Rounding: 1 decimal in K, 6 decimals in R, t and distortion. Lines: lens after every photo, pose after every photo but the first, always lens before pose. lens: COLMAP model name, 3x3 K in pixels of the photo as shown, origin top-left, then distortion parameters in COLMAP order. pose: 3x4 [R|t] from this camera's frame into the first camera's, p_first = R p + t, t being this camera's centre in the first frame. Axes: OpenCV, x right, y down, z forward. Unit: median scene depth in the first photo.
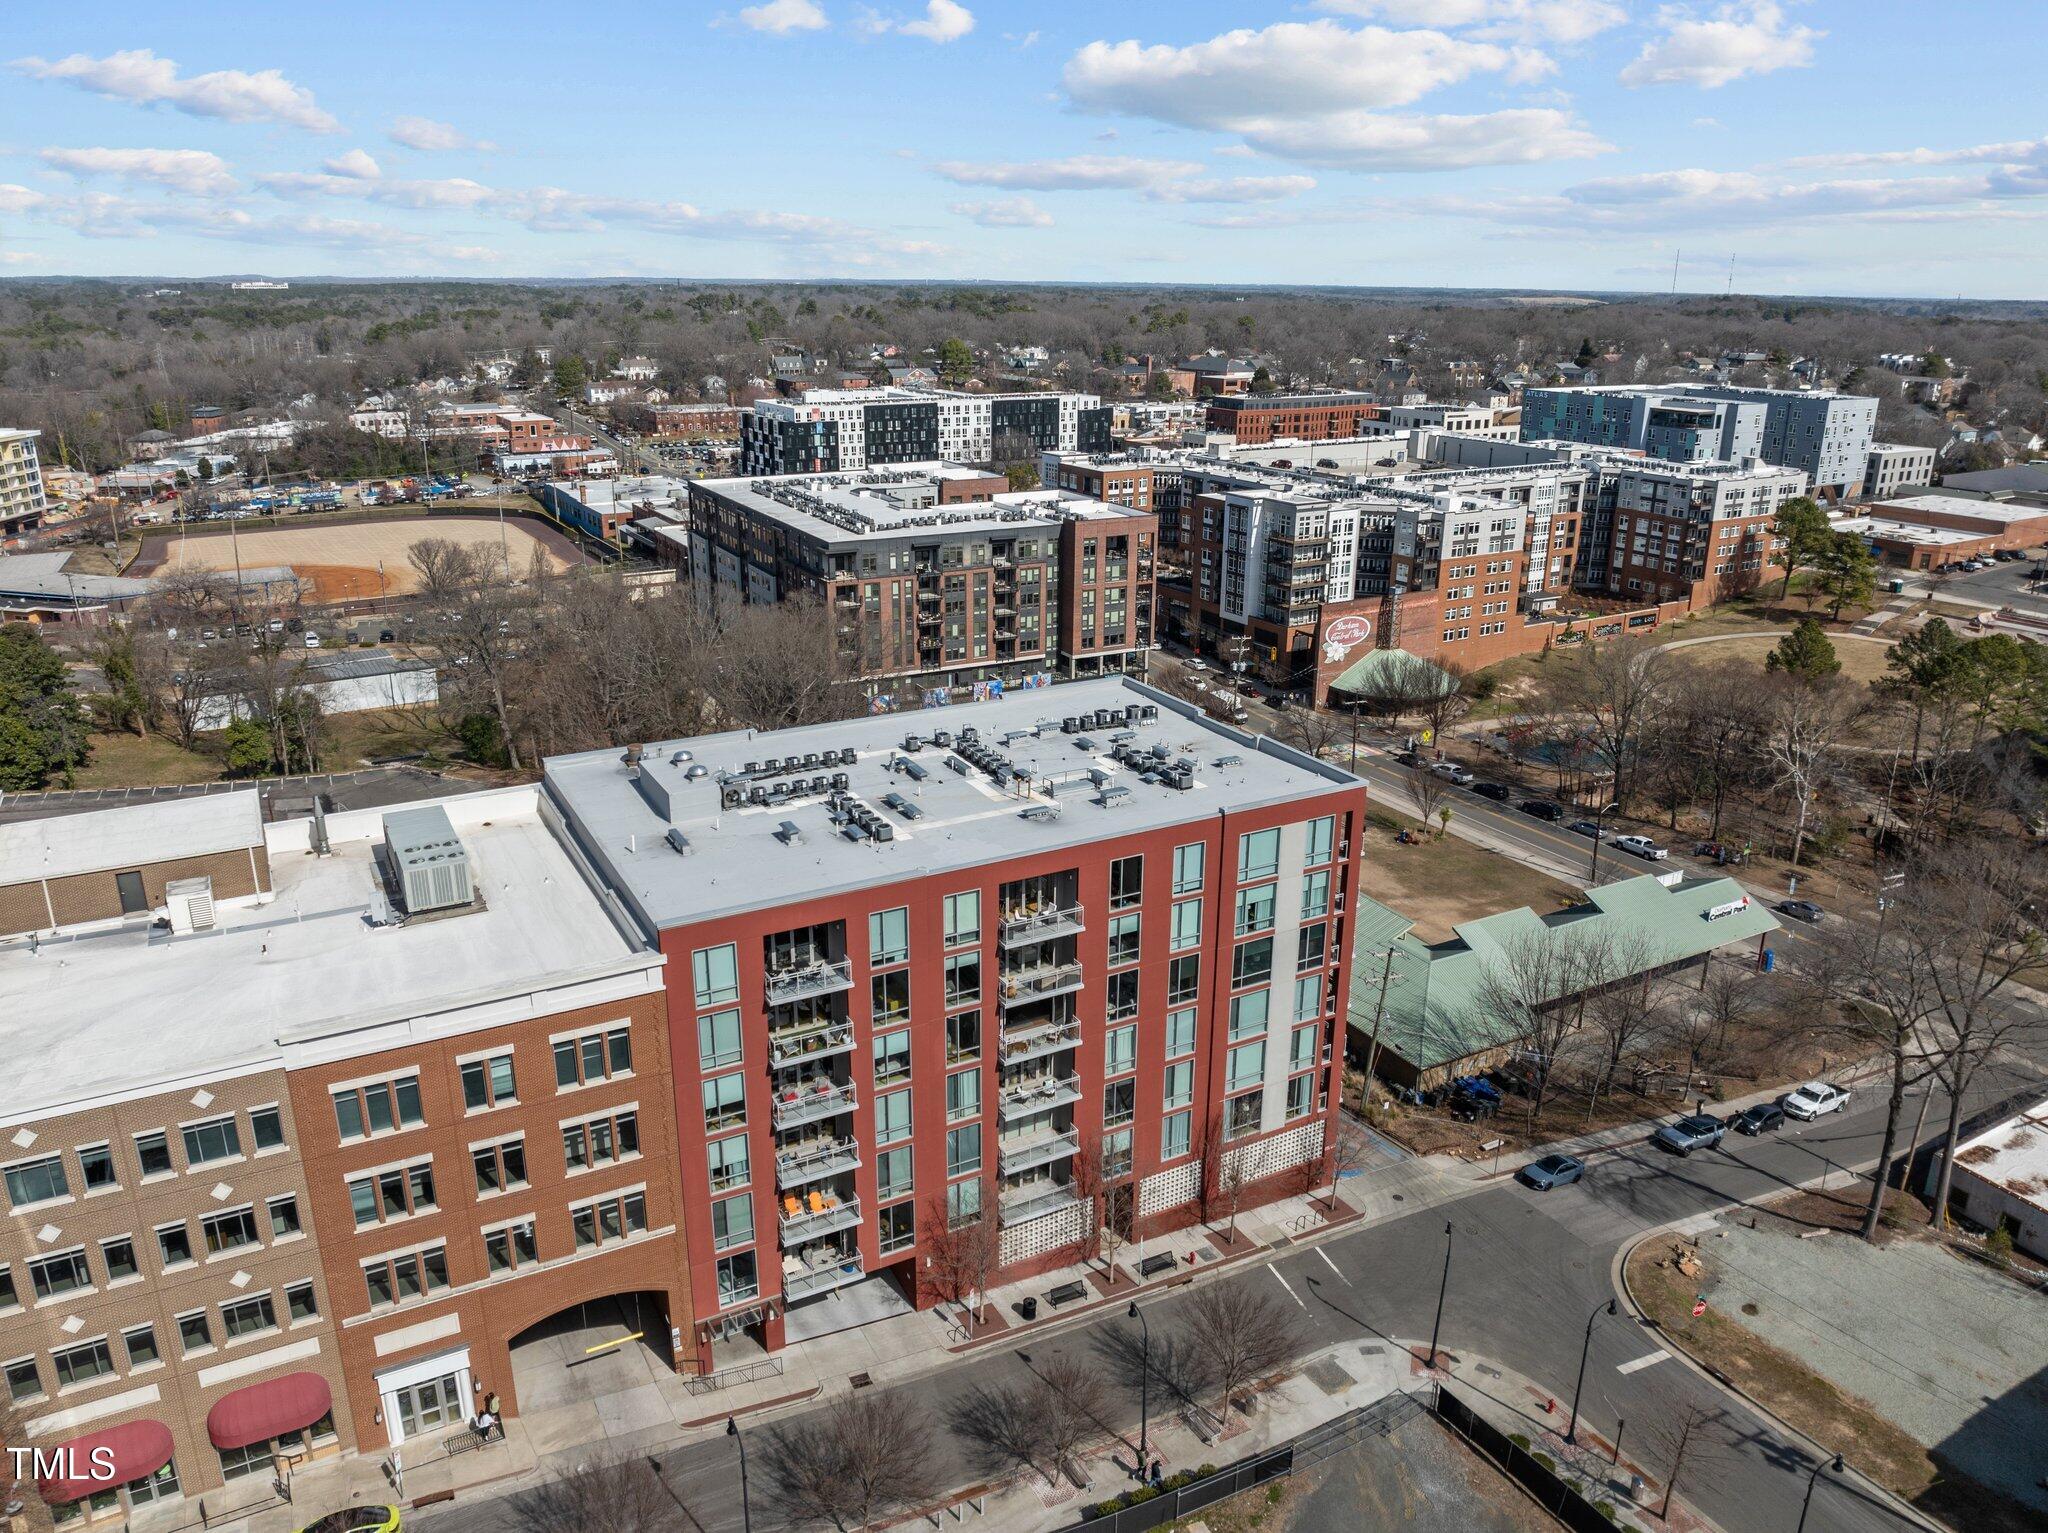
lens RADIAL K [[1448.0, 0, 1026.2], [0, 1448.0, 765.1], [0, 0, 1]] dist [-0.035813, -0.000705]
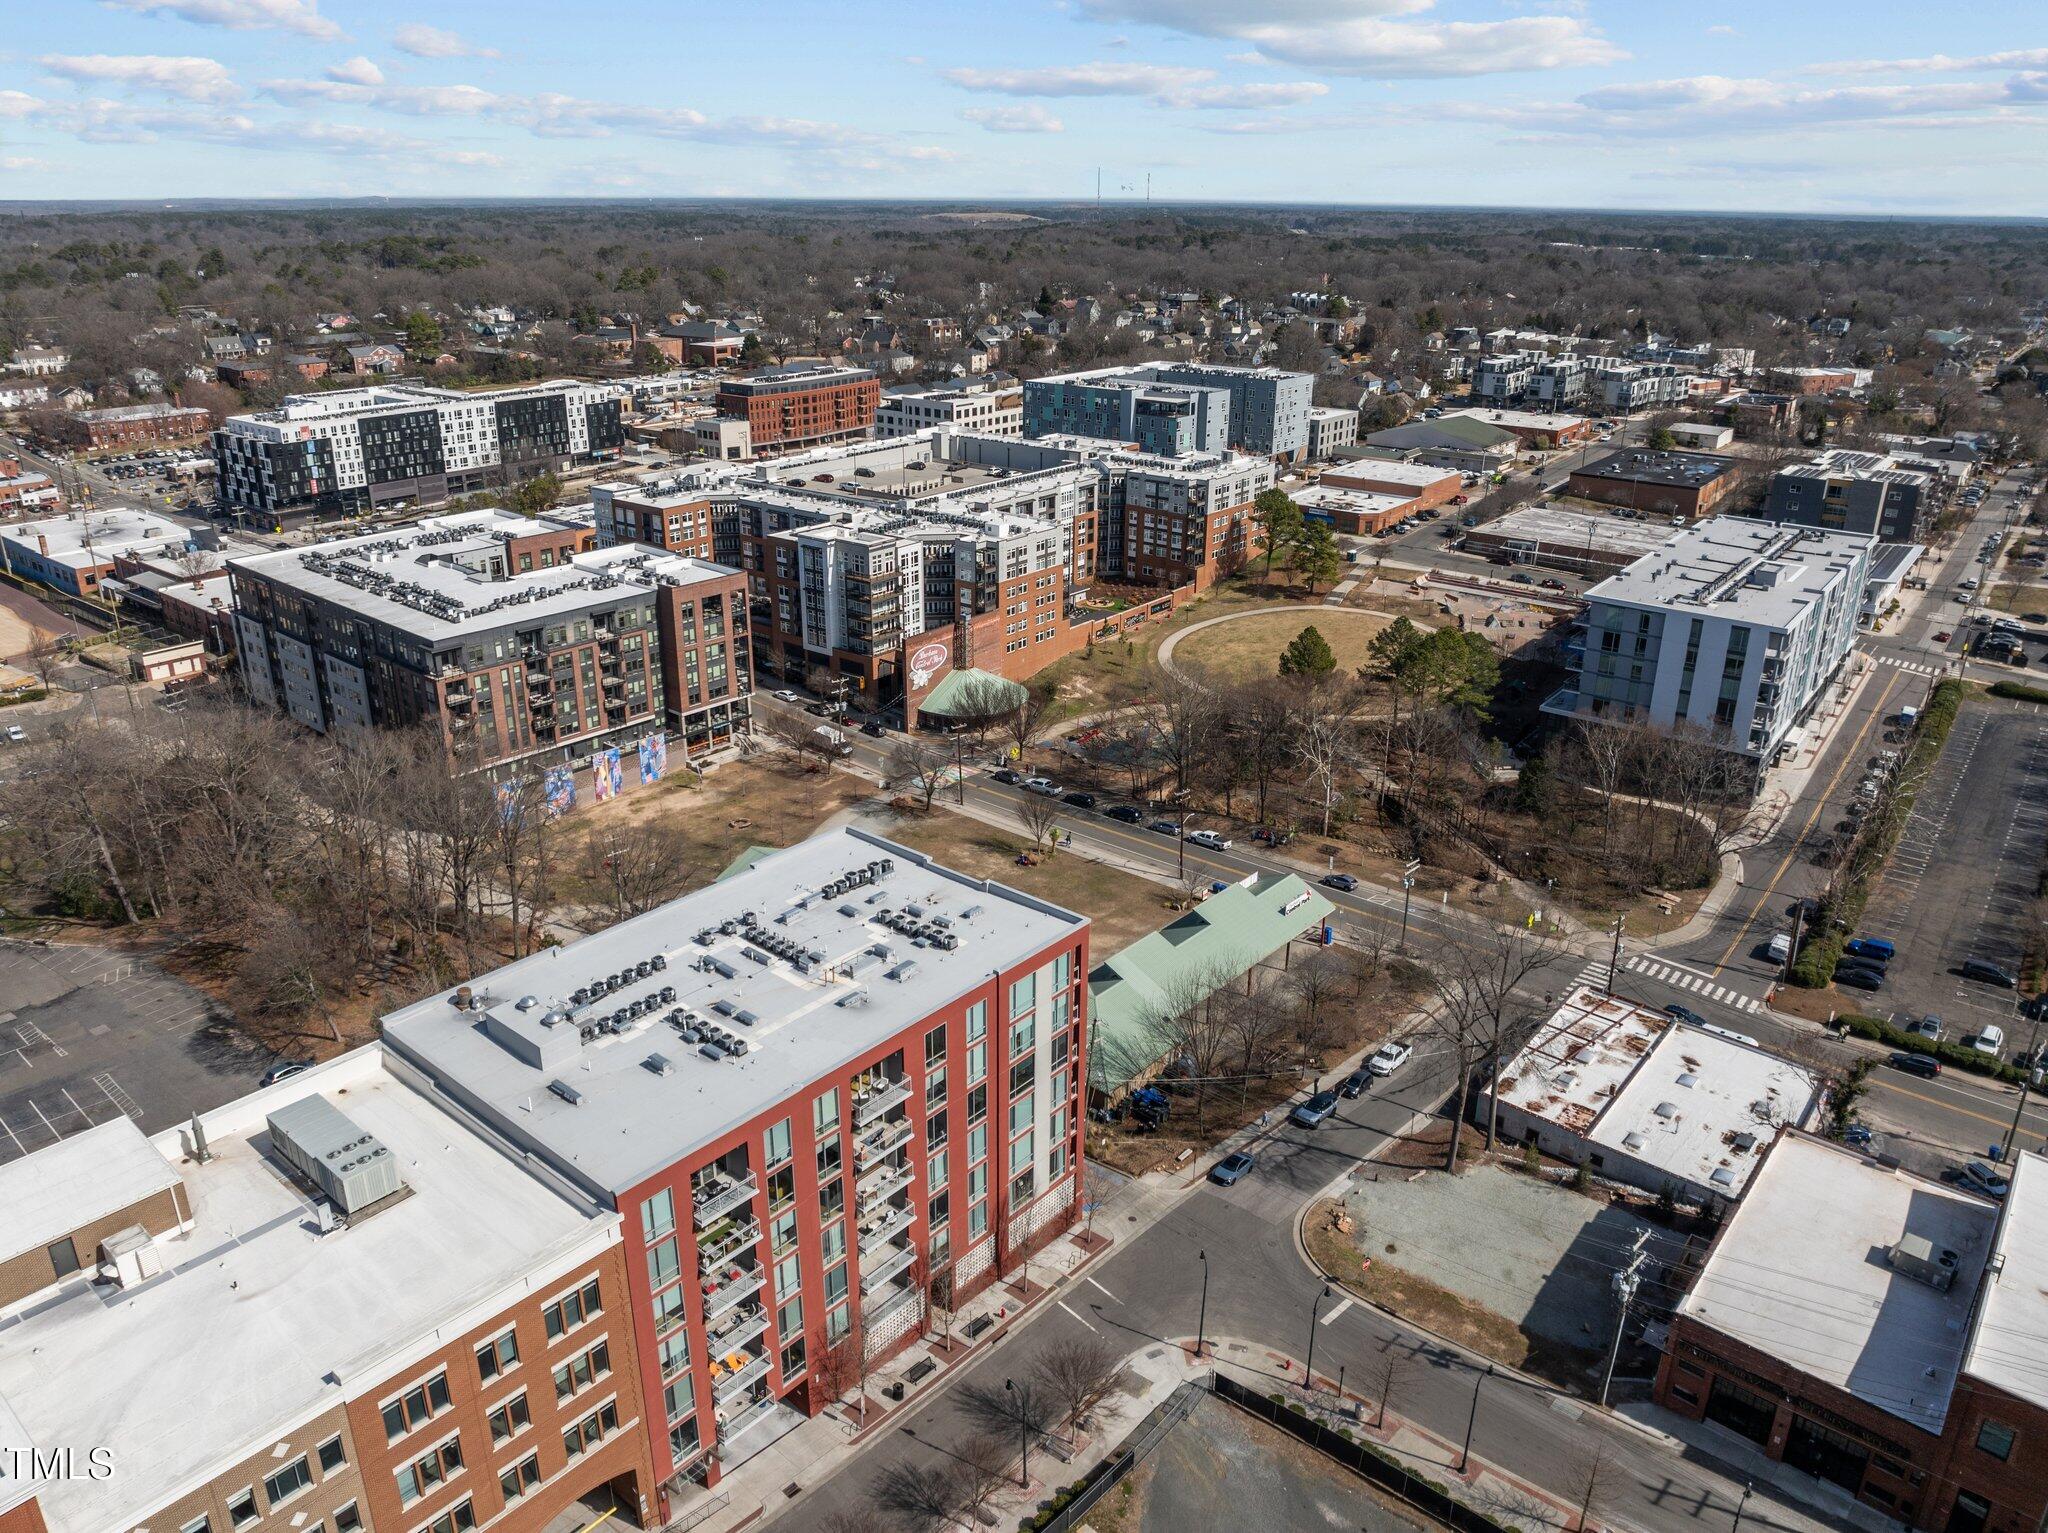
lens RADIAL K [[1457.9, 0, 1022.7], [0, 1457.9, 768.9], [0, 0, 1]] dist [-0.040089, 0.000274]
pose [[0.934278, -0.134081, 0.330373, -0.198806], [0.113602, 0.990249, 0.080630, -0.203809], [-0.337962, -0.037799, 0.940400, -0.161043]]
